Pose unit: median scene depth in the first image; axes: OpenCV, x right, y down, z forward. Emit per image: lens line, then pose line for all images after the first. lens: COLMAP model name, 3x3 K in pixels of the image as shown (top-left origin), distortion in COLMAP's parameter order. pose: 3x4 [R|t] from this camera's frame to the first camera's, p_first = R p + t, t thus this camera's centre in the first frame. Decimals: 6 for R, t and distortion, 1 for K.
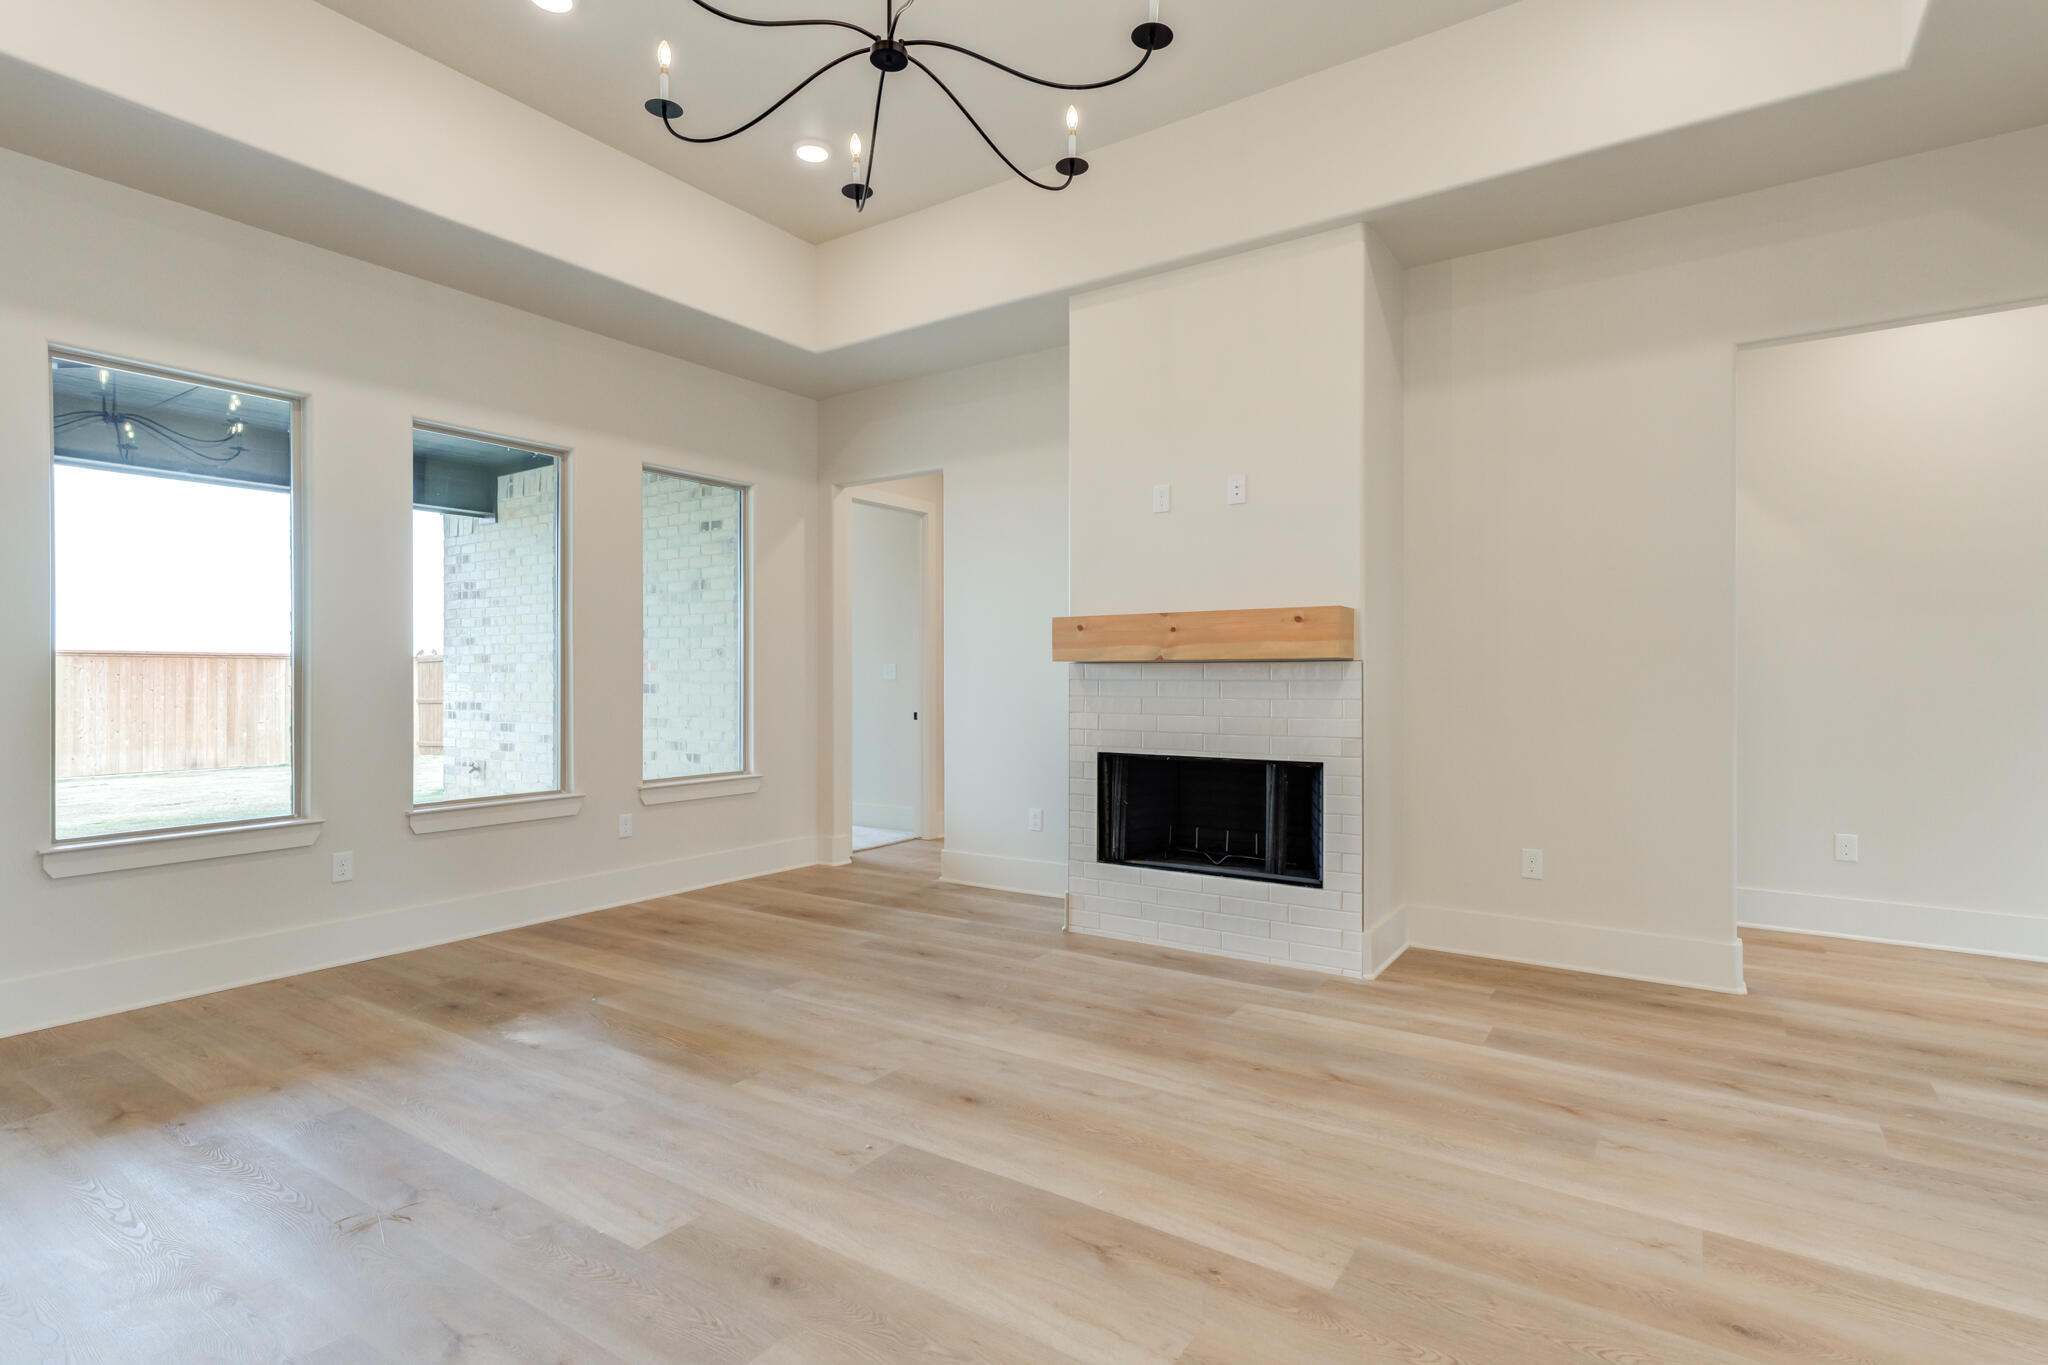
lens RADIAL K [[1010.6, 0, 1011.4], [0, 1010.6, 674.7], [0, 0, 1]] dist [-0.008873, 0.015728]
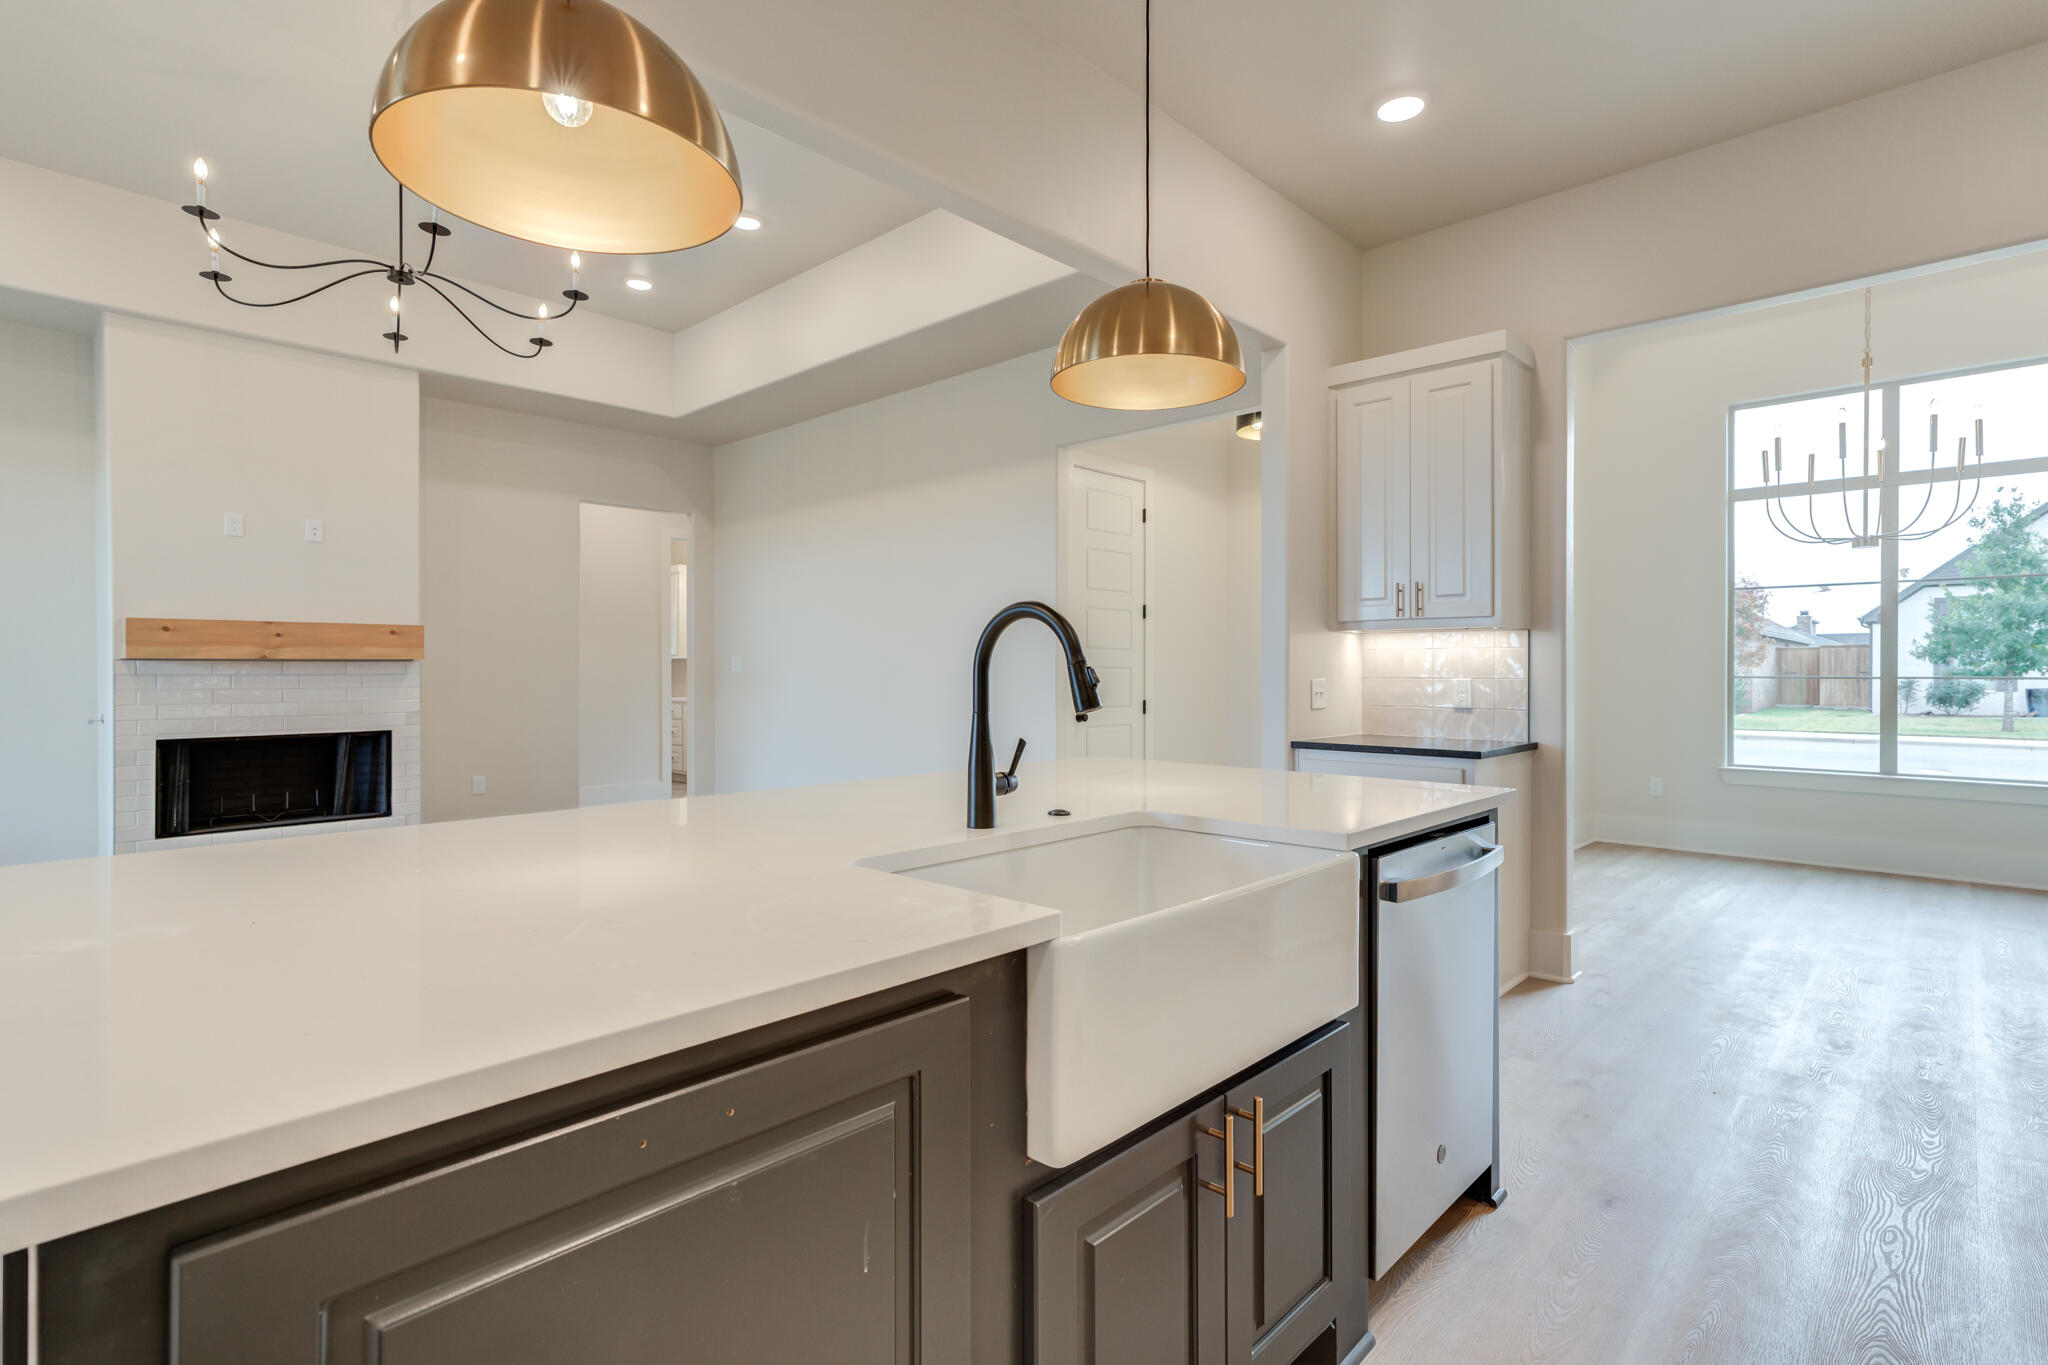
lens RADIAL K [[1010.6, 0, 1006.2], [0, 1010.6, 673.1], [0, 0, 1]] dist [-0.008873, 0.015728]
pose [[0.177159, -0.002375, 0.984179, -0.926212], [0.005504, 0.999984, 0.001423, 0.006882], [-0.984167, 0.005165, 0.177169, -0.129064]]
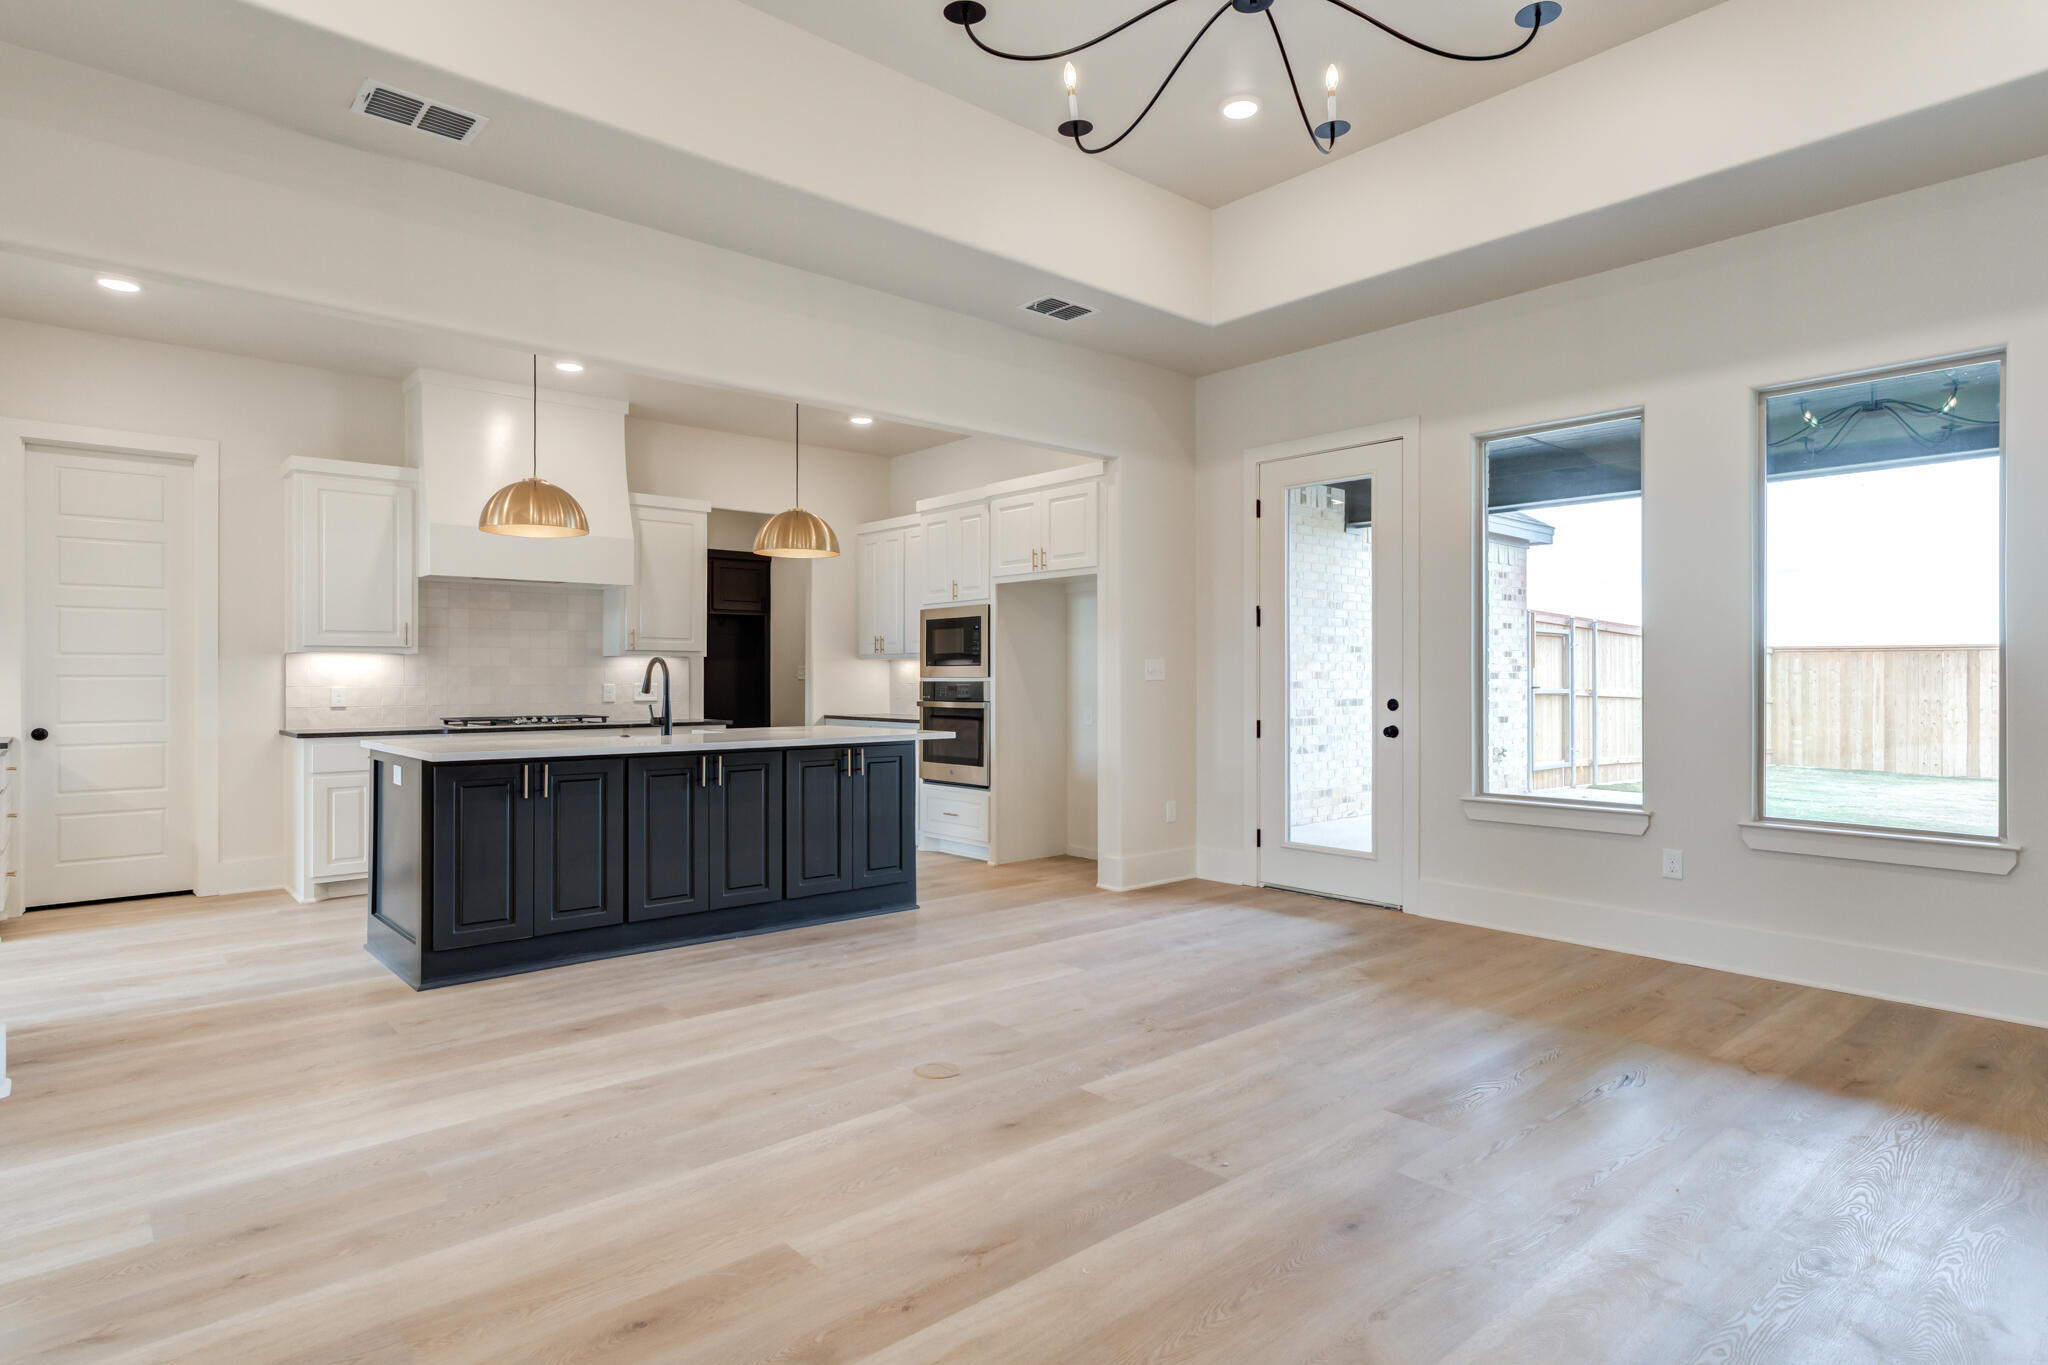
lens RADIAL K [[1108.0, 0, 1029.3], [0, 1108.0, 681.3], [0, 0, 1]] dist [0.000227, 0.006624]
pose [[-0.234103, 0.010229, -0.972158, 0.557914], [0.003072, 0.999947, 0.009782, -0.003600], [0.972207, -0.000696, -0.234122, 0.639800]]
